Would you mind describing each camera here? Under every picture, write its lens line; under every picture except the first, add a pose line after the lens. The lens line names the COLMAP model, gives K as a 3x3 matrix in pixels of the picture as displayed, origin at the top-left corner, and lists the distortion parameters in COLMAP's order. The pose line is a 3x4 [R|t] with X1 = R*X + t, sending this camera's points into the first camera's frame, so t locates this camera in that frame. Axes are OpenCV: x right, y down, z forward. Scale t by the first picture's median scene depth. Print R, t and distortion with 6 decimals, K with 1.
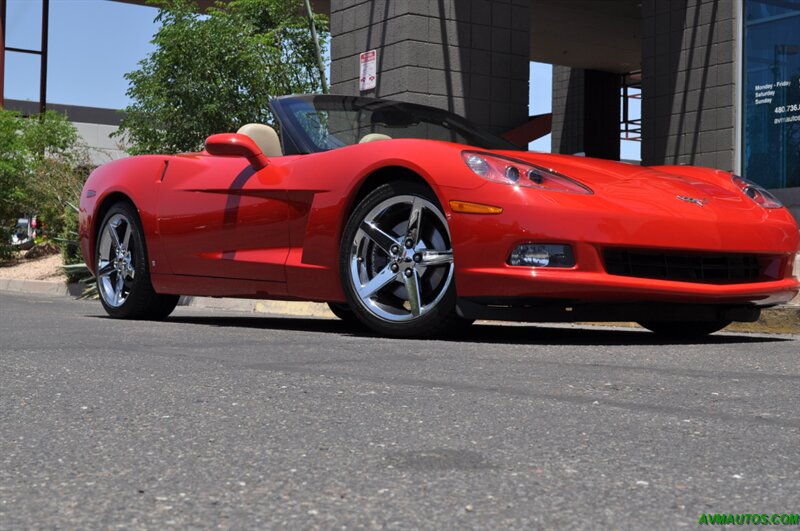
lens RADIAL K [[1346.8, 0, 400.0], [0, 1346.8, 265.5], [0, 0, 1]] dist [-0.006518, 0.060791]
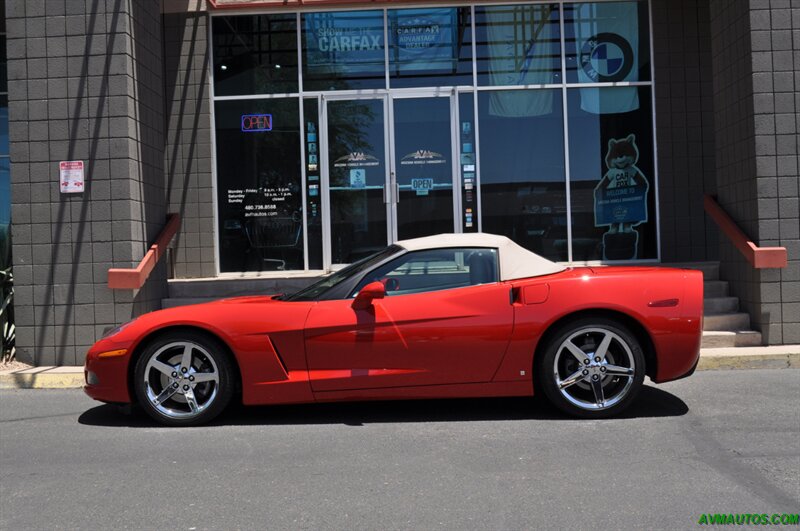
lens RADIAL K [[926.4, 0, 400.0], [0, 926.4, 265.5], [0, 0, 1]] dist [-0.044602, 0.004298]
pose [[0.571217, -0.030446, 0.820234, -0.483163], [0.018638, 0.999535, 0.024122, -0.071878], [-0.820587, 0.001509, 0.571519, 0.257933]]
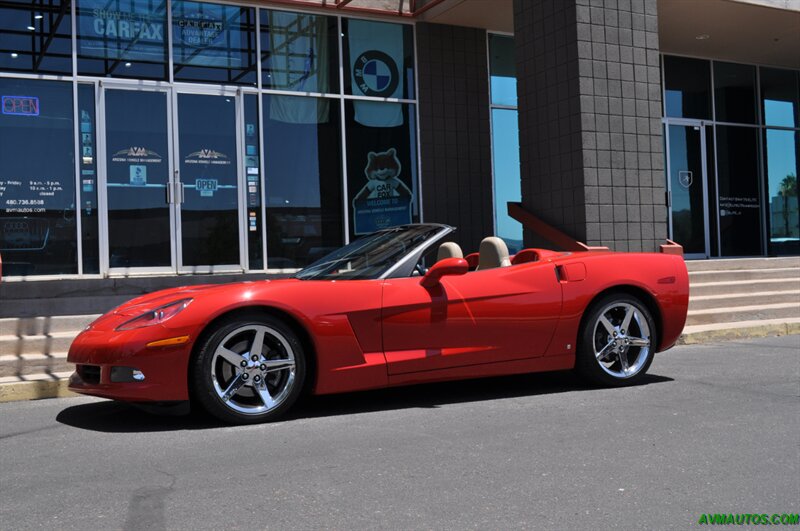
lens RADIAL K [[906.0, 0, 400.0], [0, 906.0, 265.5], [0, 0, 1]] dist [-0.048519, 0.005619]
pose [[0.102874, -0.000415, 0.994694, -0.556643], [0.012156, 0.999926, -0.000840, -0.047680], [-0.994620, 0.012178, 0.102871, 0.527667]]
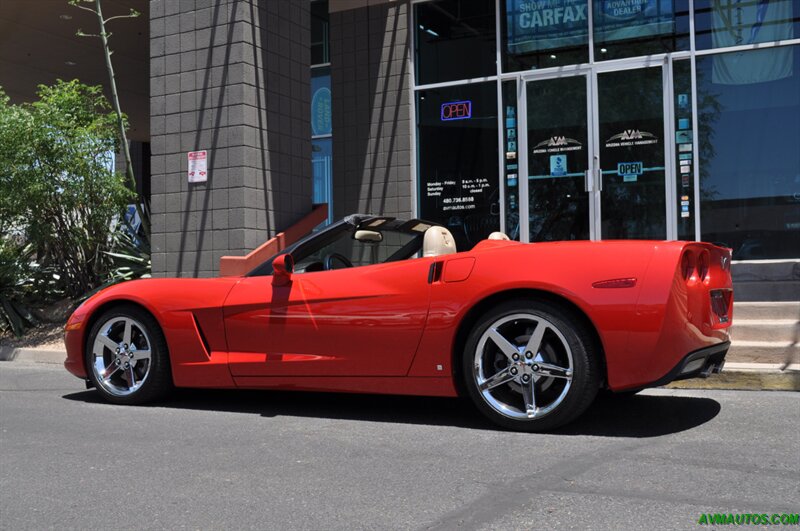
lens RADIAL K [[945.2, 0, 400.0], [0, 945.2, 265.5], [0, 0, 1]] dist [-0.047931, 0.016881]
pose [[0.874039, -0.011336, 0.485724, -0.254925], [0.014086, 0.999899, -0.002011, -0.044720], [-0.485652, 0.008599, 0.874110, 0.138668]]
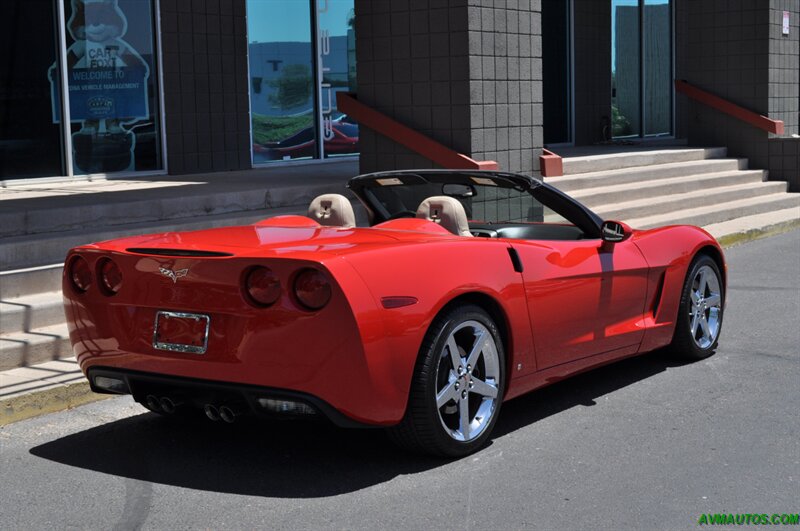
lens RADIAL K [[1302.3, 0, 400.0], [0, 1302.3, 265.5], [0, 0, 1]] dist [0.004315, 0.023153]
pose [[-0.341751, -0.111801, 0.933117, -0.553623], [-0.001834, 0.992976, 0.118302, -0.098479], [-0.939789, 0.038718, -0.339556, 0.800347]]
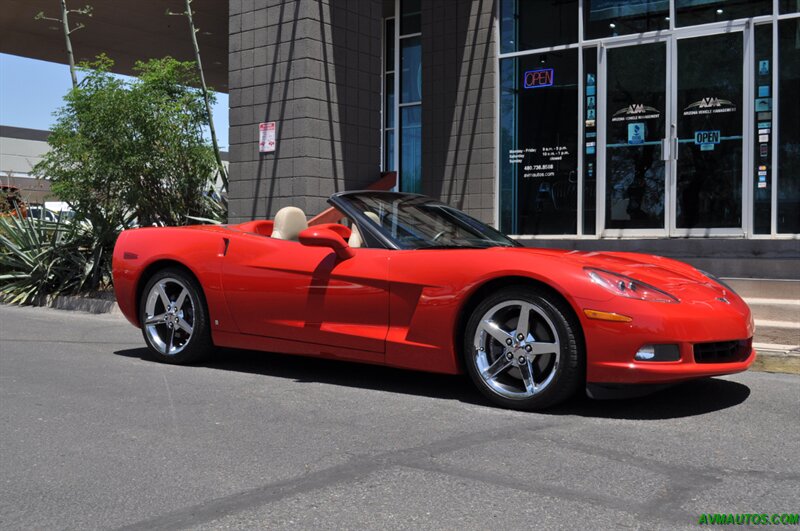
lens RADIAL K [[926.4, 0, 400.0], [0, 926.4, 265.5], [0, 0, 1]] dist [-0.044602, 0.004298]
pose [[0.947070, -0.012244, 0.320792, -0.173661], [-0.002151, 0.999008, 0.044482, -0.054000], [-0.321019, -0.042817, 0.946104, 0.087780]]
